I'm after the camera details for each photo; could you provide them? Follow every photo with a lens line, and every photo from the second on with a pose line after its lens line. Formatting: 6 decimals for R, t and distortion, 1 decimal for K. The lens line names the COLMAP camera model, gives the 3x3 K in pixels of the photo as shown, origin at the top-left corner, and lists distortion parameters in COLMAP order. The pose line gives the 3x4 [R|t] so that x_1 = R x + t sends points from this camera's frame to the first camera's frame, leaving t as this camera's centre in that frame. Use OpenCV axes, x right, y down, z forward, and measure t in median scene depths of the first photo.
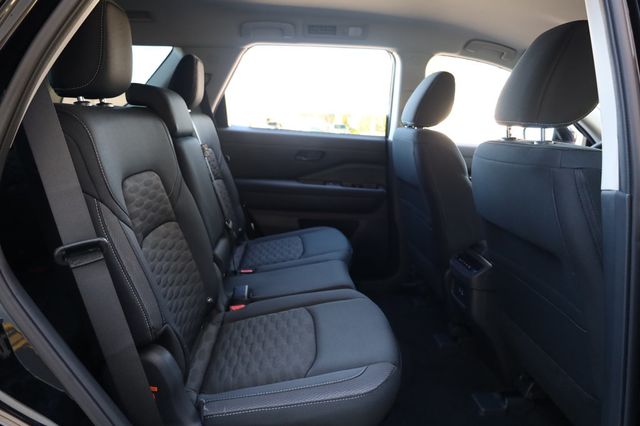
lens RADIAL K [[442.2, 0, 320.0], [0, 442.2, 213.0], [0, 0, 1]] dist [-0.004077, 0.002036]
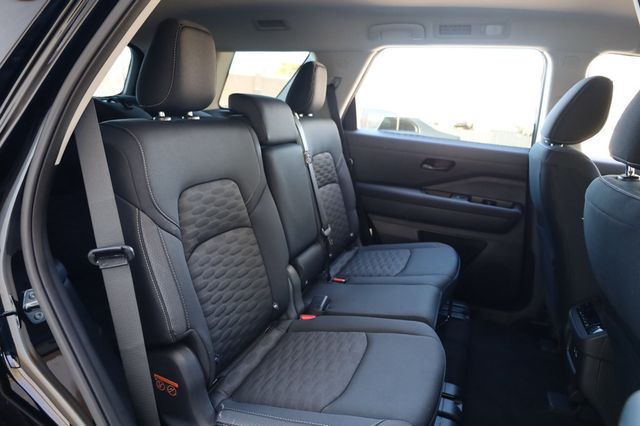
lens RADIAL K [[442.2, 0, 320.0], [0, 442.2, 213.0], [0, 0, 1]] dist [-0.004077, 0.002036]
pose [[0.913685, 0.116036, -0.389506, 0.162818], [-0.108495, 0.993235, 0.041387, -0.053720], [0.391674, 0.004445, 0.920093, 0.067097]]
